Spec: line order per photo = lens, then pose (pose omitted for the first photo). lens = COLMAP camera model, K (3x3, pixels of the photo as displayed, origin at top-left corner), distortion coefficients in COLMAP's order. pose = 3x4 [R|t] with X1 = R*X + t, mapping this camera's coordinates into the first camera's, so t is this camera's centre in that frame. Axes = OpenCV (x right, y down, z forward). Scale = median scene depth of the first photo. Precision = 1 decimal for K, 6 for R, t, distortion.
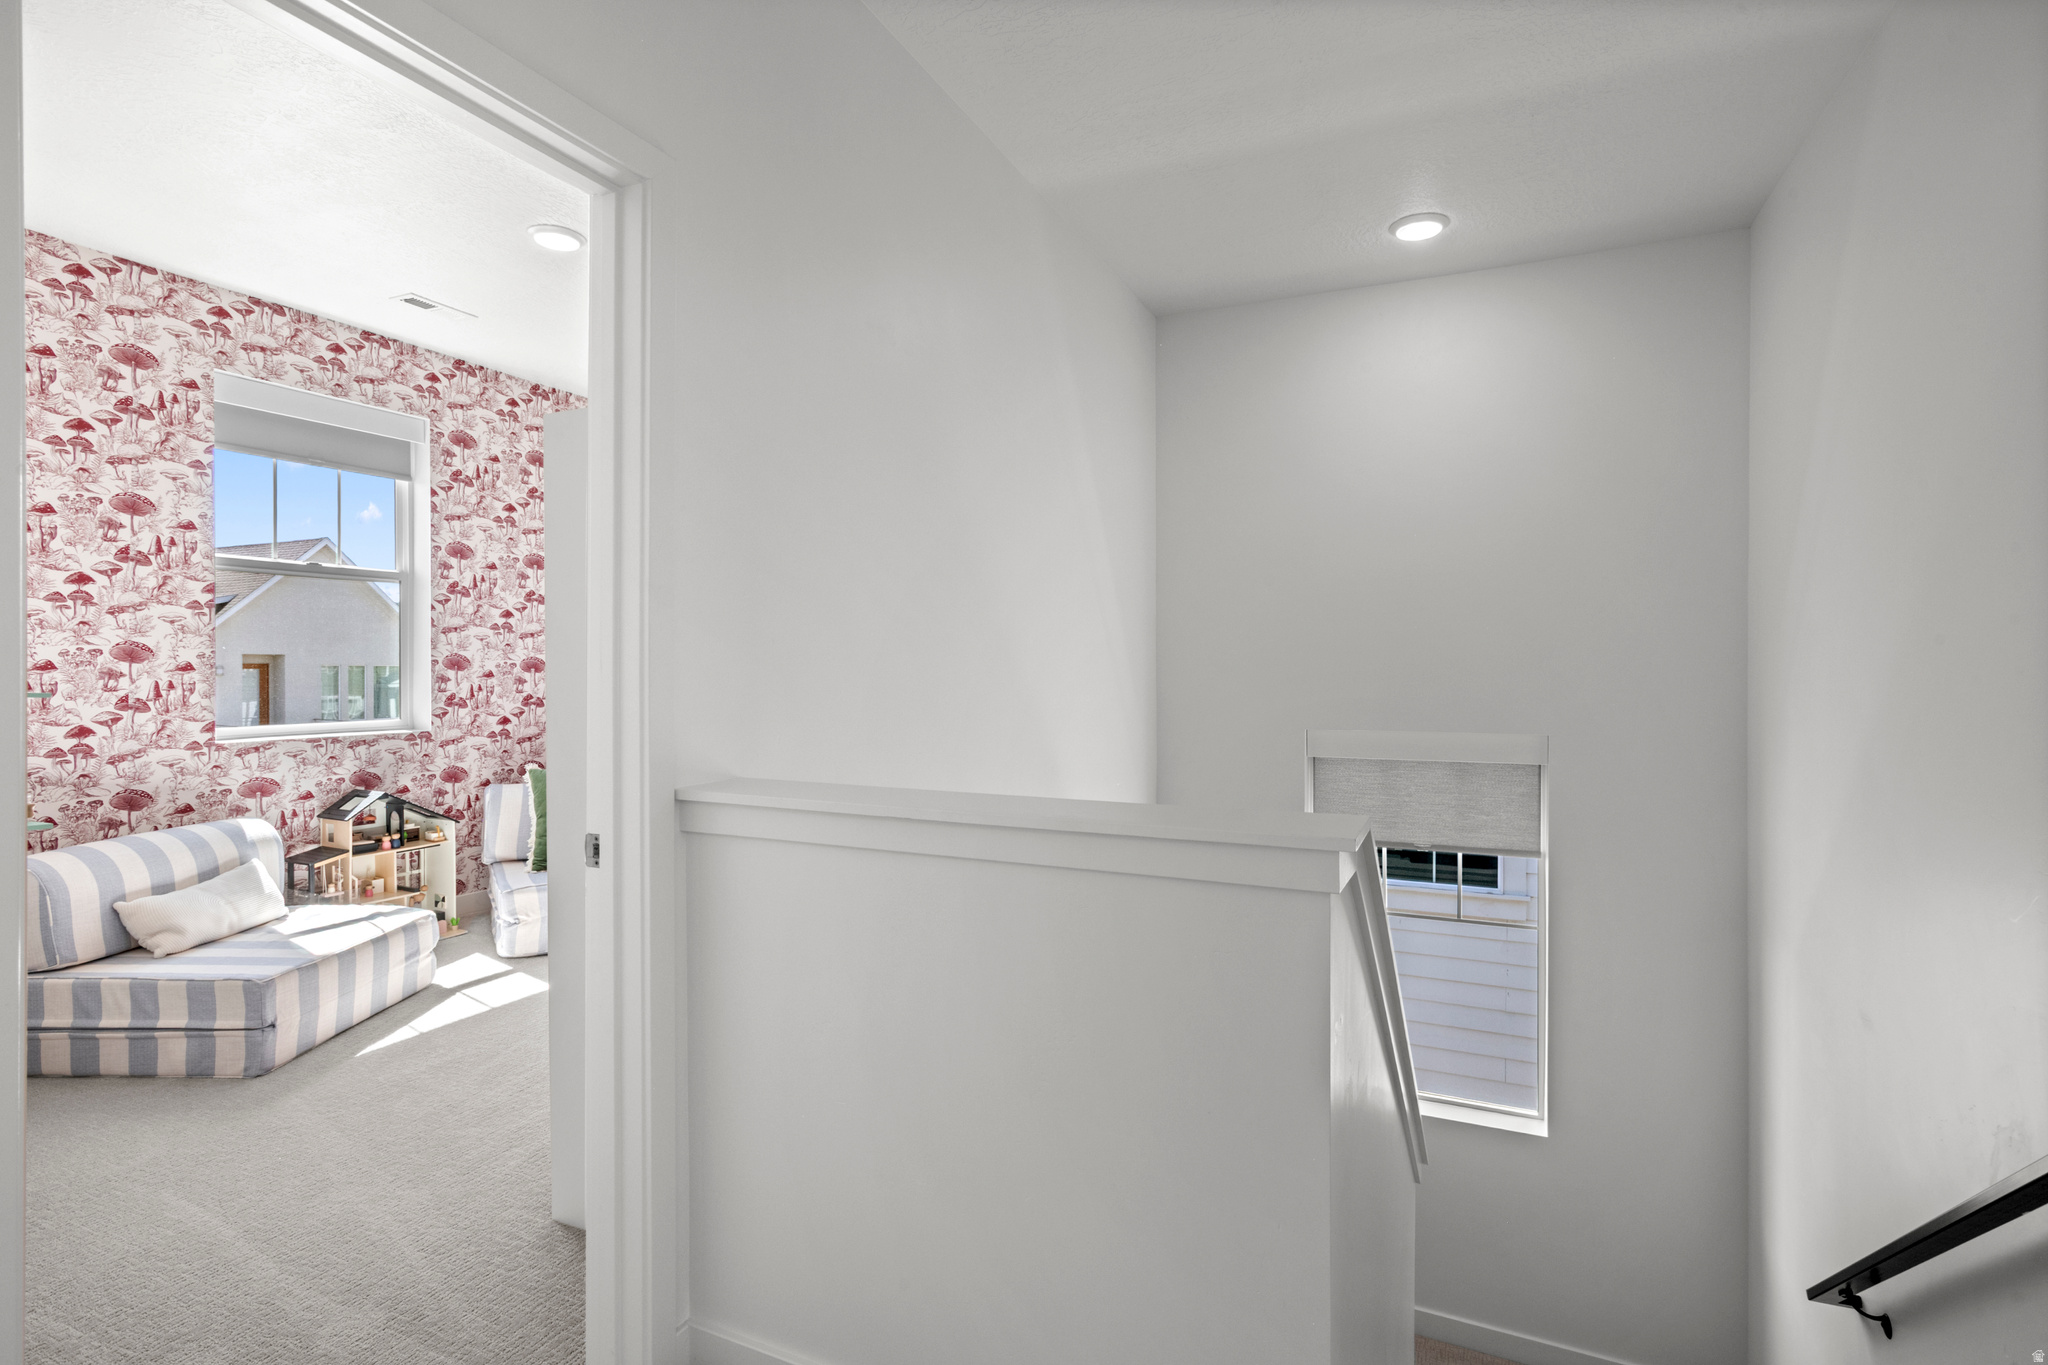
lens RADIAL K [[986.3, 0, 1032.3], [0, 986.3, 668.3], [0, 0, 1]] dist [-0.001457, 0.005353]
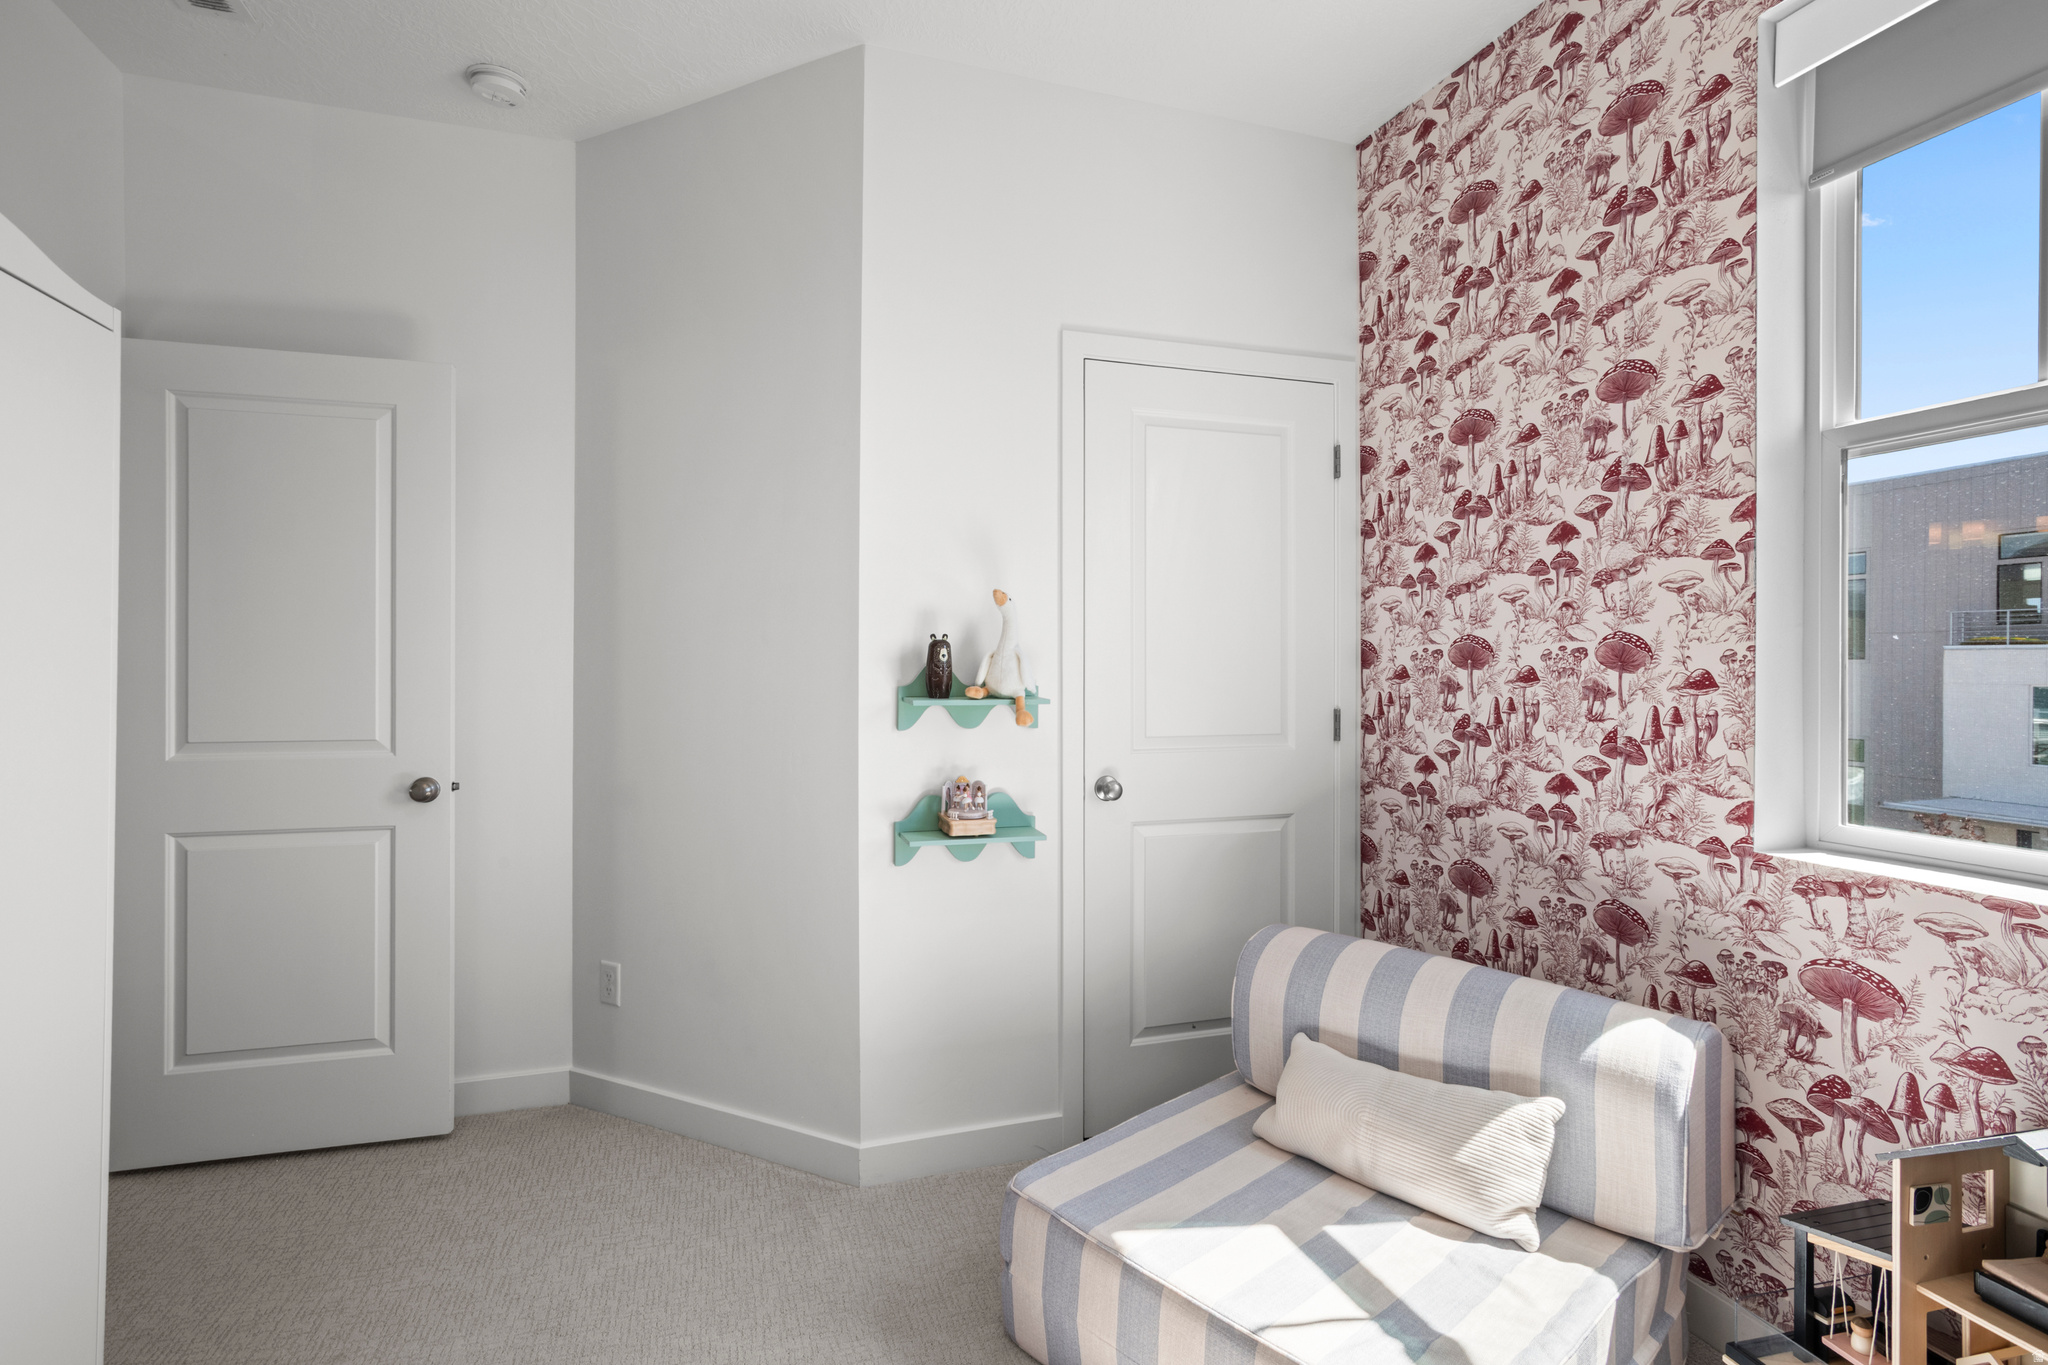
lens RADIAL K [[986.3, 0, 1017.8], [0, 986.3, 662.5], [0, 0, 1]] dist [-0.001457, 0.005353]
pose [[-0.726915, -0.004478, -0.686712, -0.273670], [-0.006788, 0.999977, 0.000664, -0.008095], [0.686694, 0.005144, -0.726929, 1.092465]]
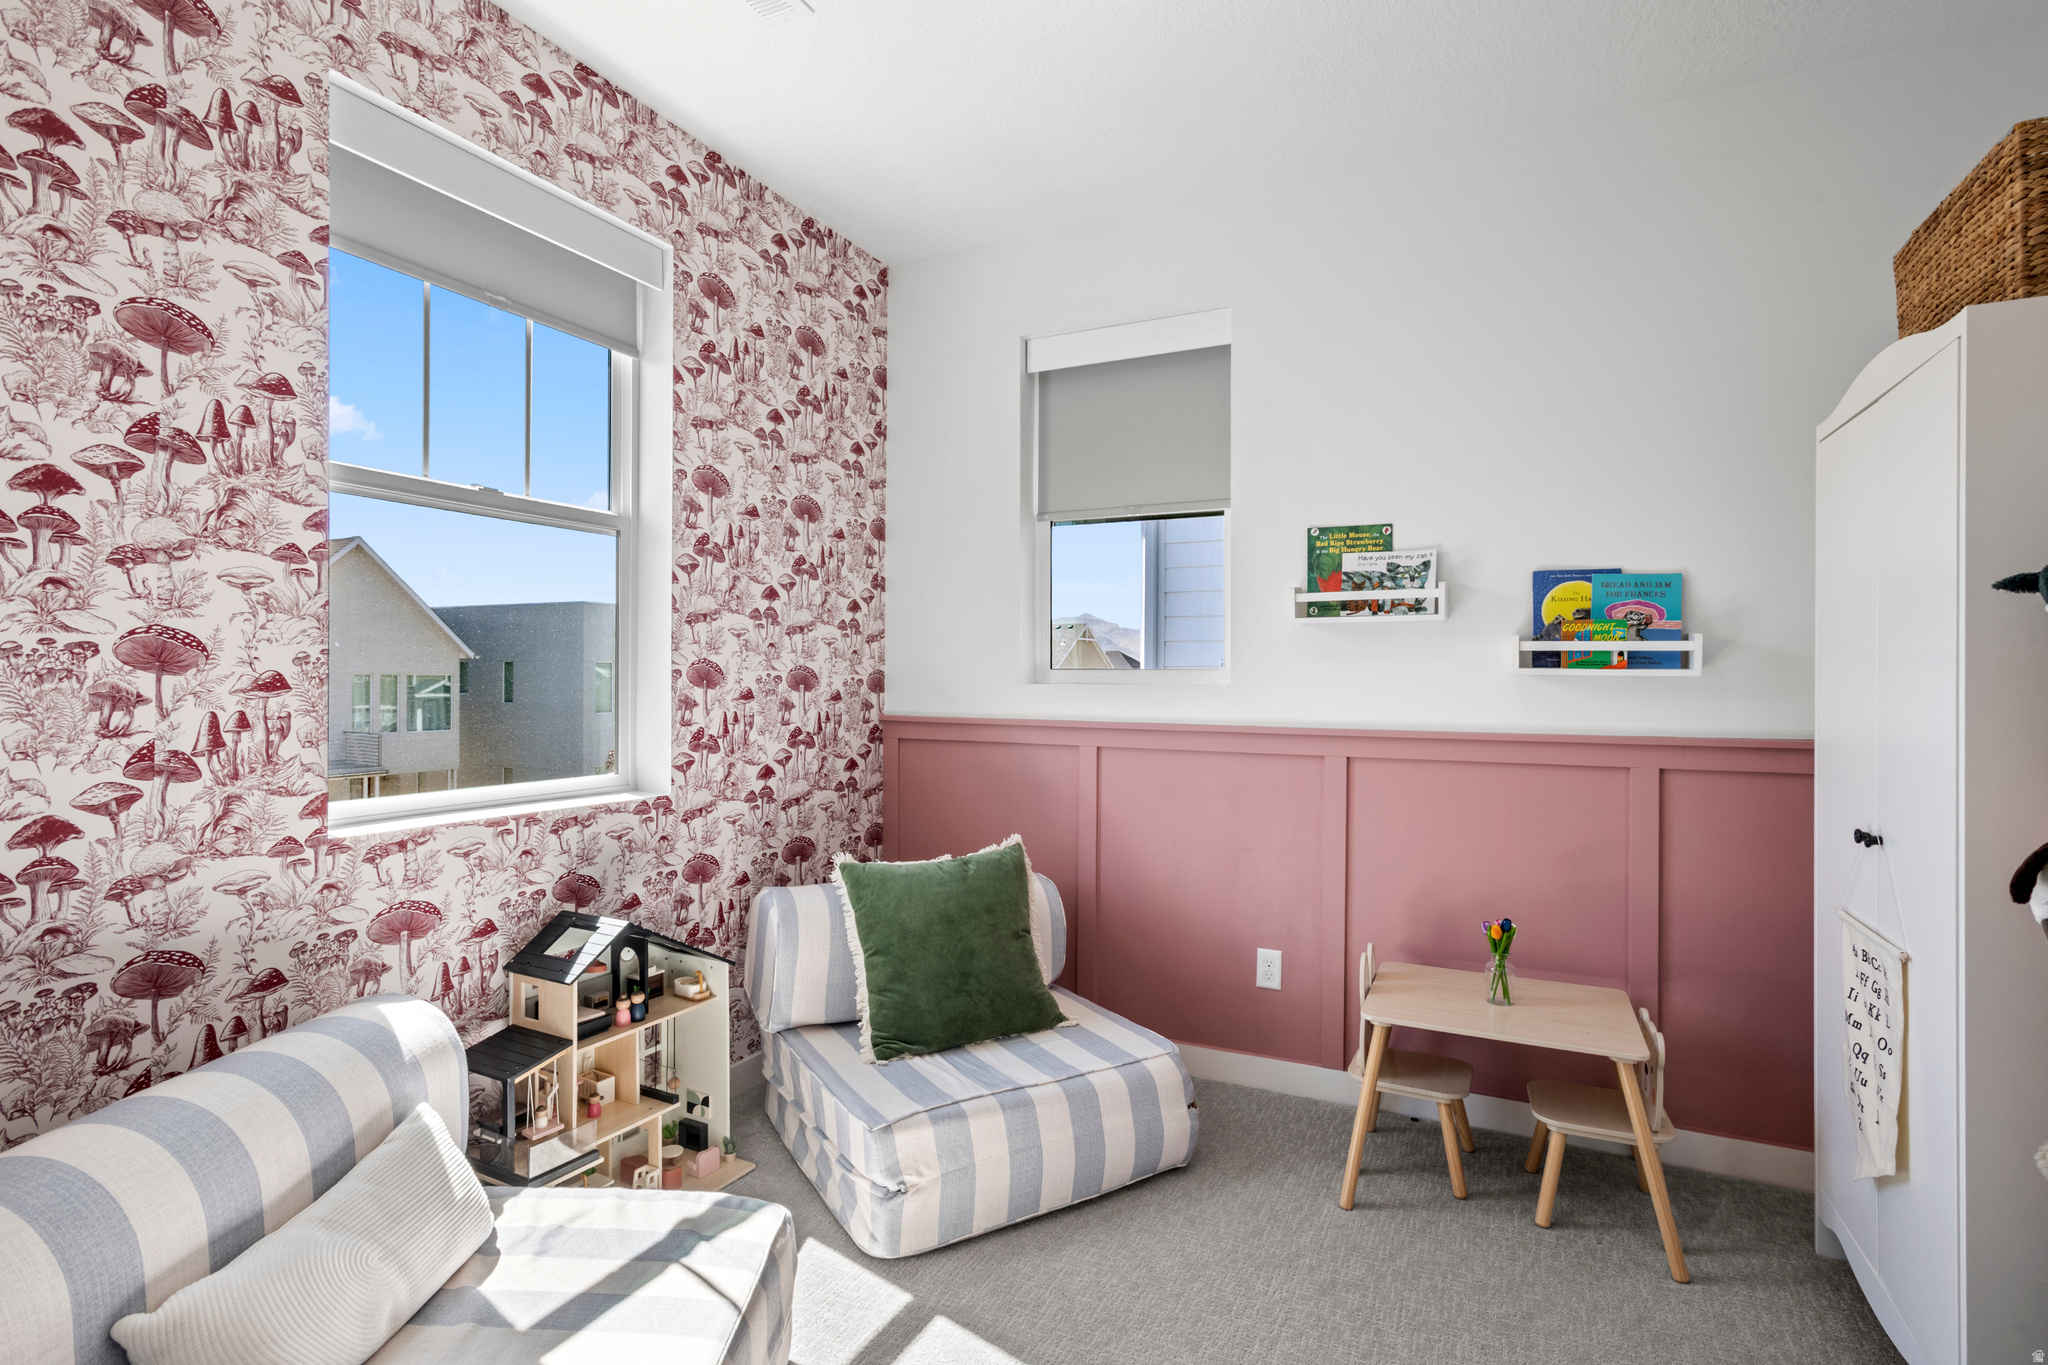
lens RADIAL K [[986.3, 0, 1012.5], [0, 986.3, 679.5], [0, 0, 1]] dist [-0.001457, 0.005353]
pose [[0.999734, 0.006002, -0.022253, -0.476566], [-0.006009, 0.999982, -0.000235, -0.004691], [0.022251, 0.000369, 0.999752, 0.518356]]
